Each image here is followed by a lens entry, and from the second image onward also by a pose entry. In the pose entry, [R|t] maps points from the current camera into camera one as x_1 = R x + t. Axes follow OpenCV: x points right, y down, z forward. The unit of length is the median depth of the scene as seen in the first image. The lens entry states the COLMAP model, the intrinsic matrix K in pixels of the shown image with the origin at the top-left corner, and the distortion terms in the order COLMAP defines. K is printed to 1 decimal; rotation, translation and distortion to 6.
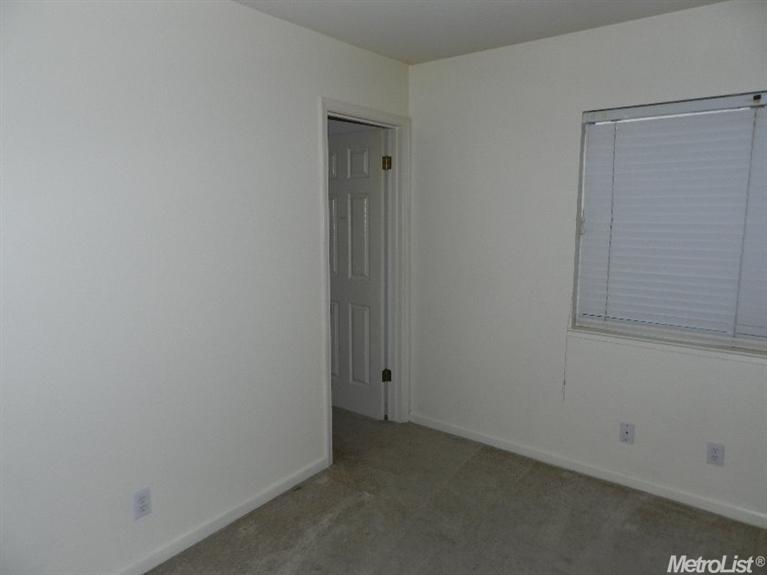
lens RADIAL K [[524.5, 0, 384.8], [0, 524.5, 289.7], [0, 0, 1]] dist [0.011678, -0.002038]
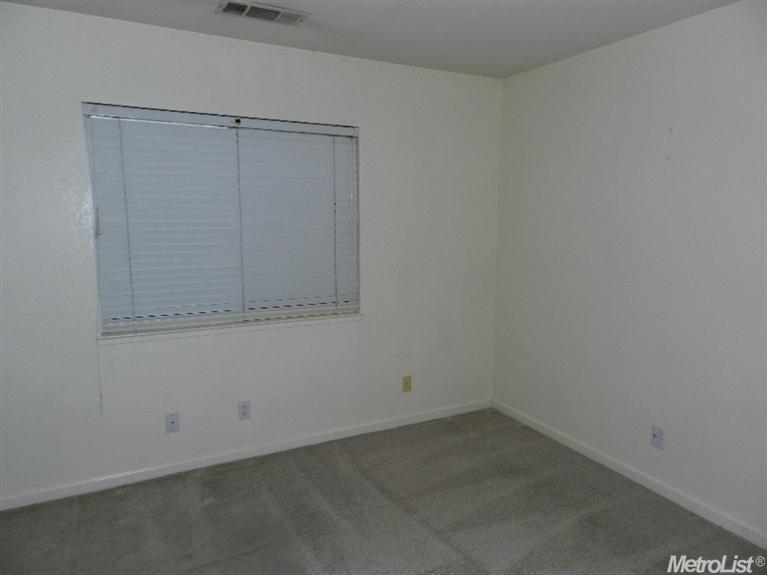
lens RADIAL K [[524.5, 0, 388.6], [0, 524.5, 289.4], [0, 0, 1]] dist [0.011678, -0.002038]
pose [[0.403437, -0.129224, 0.905836, -0.290826], [0.131777, 0.987862, 0.082235, -0.019547], [-0.905469, 0.086191, 0.415569, 0.162515]]
